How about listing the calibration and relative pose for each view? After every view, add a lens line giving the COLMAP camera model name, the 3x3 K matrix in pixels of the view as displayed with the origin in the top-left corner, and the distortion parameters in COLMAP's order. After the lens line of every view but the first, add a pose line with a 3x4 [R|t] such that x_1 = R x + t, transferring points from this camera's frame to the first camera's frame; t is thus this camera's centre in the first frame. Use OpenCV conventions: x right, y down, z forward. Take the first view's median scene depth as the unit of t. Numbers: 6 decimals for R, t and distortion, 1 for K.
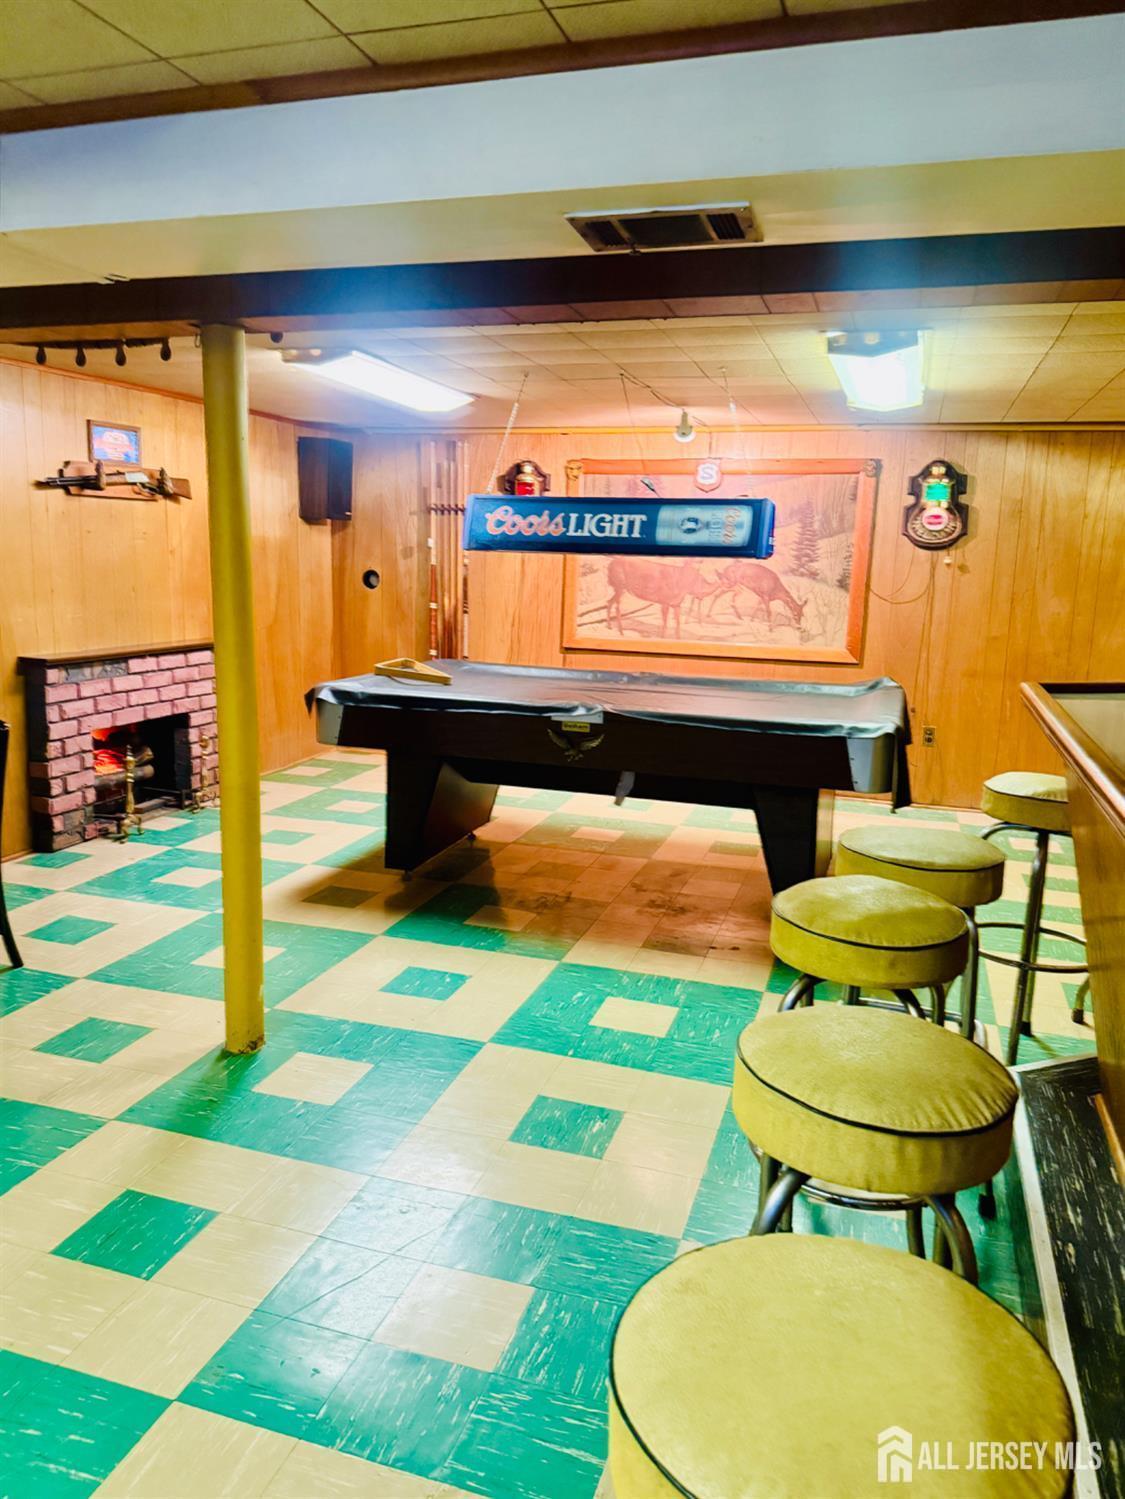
lens RADIAL K [[1062.5, 0, 562.7], [0, 1062.5, 751.4], [0, 0, 1]] dist [-0.000112, -0.011148]
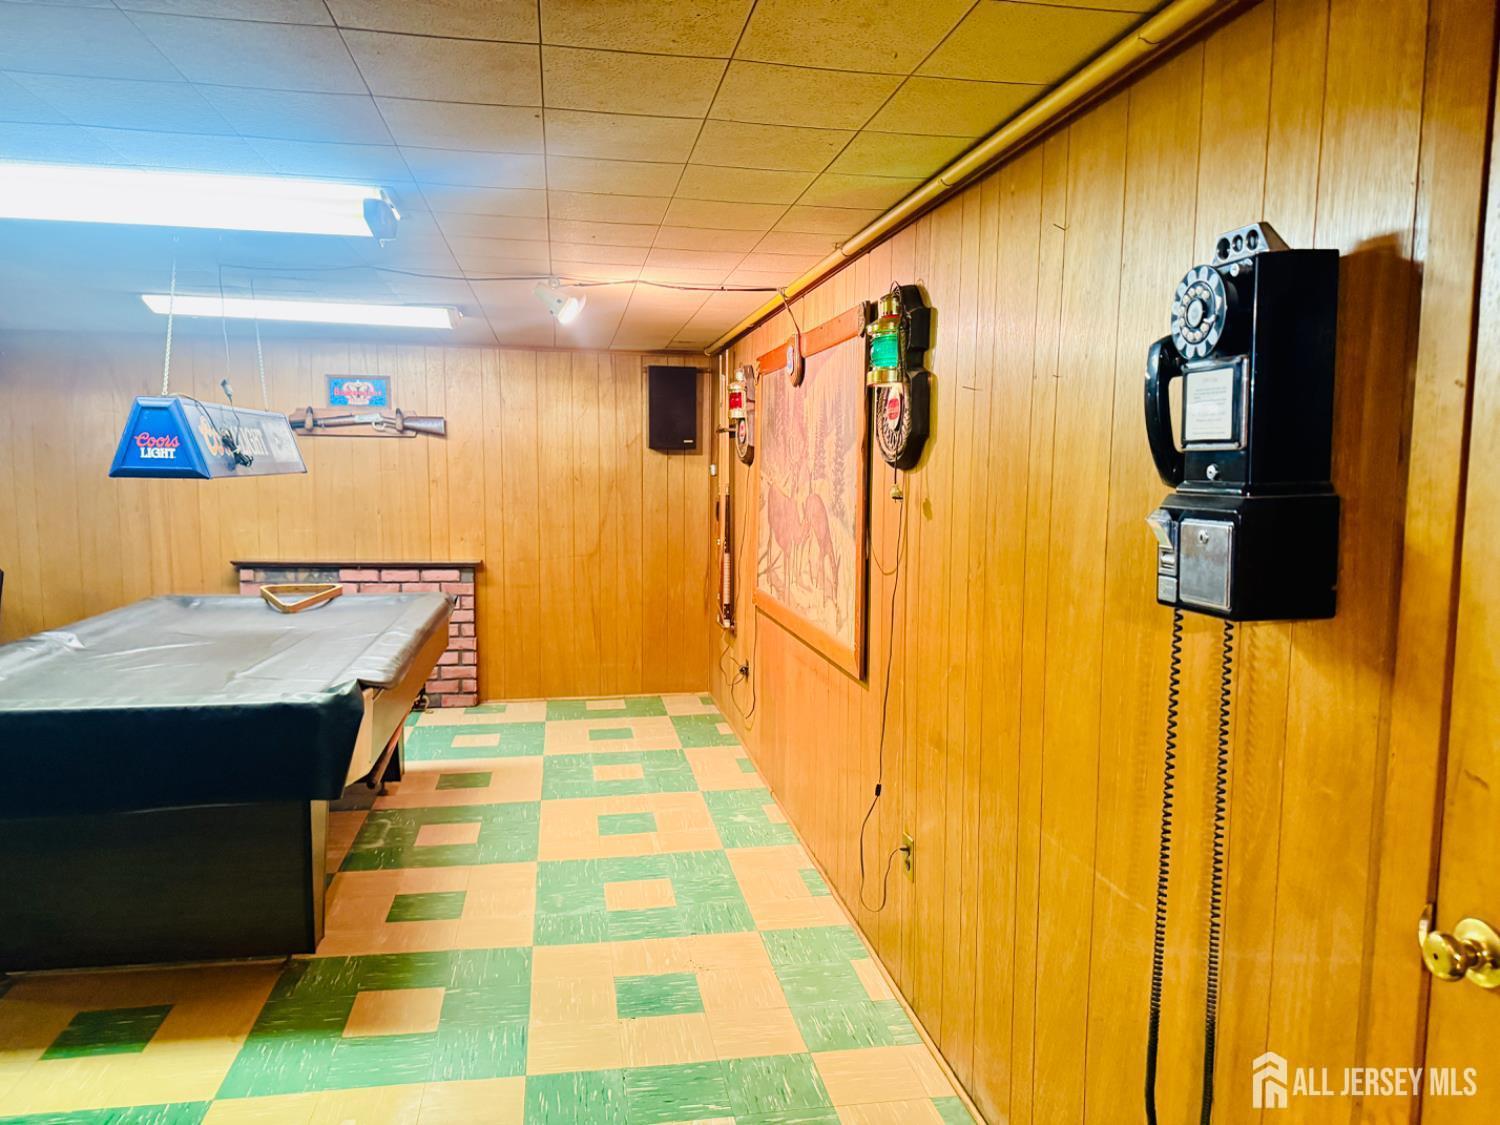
lens RADIAL K [[1063.2, 0, 755.2], [0, 1063.2, 561.3], [0, 0, 1]] dist [-0.000112, -0.011148]
pose [[0.488373, 0.061026, -0.870498, 0.803472], [-0.165460, 0.985932, -0.023709, -0.136747], [0.856805, 0.155611, 0.491600, 0.771087]]
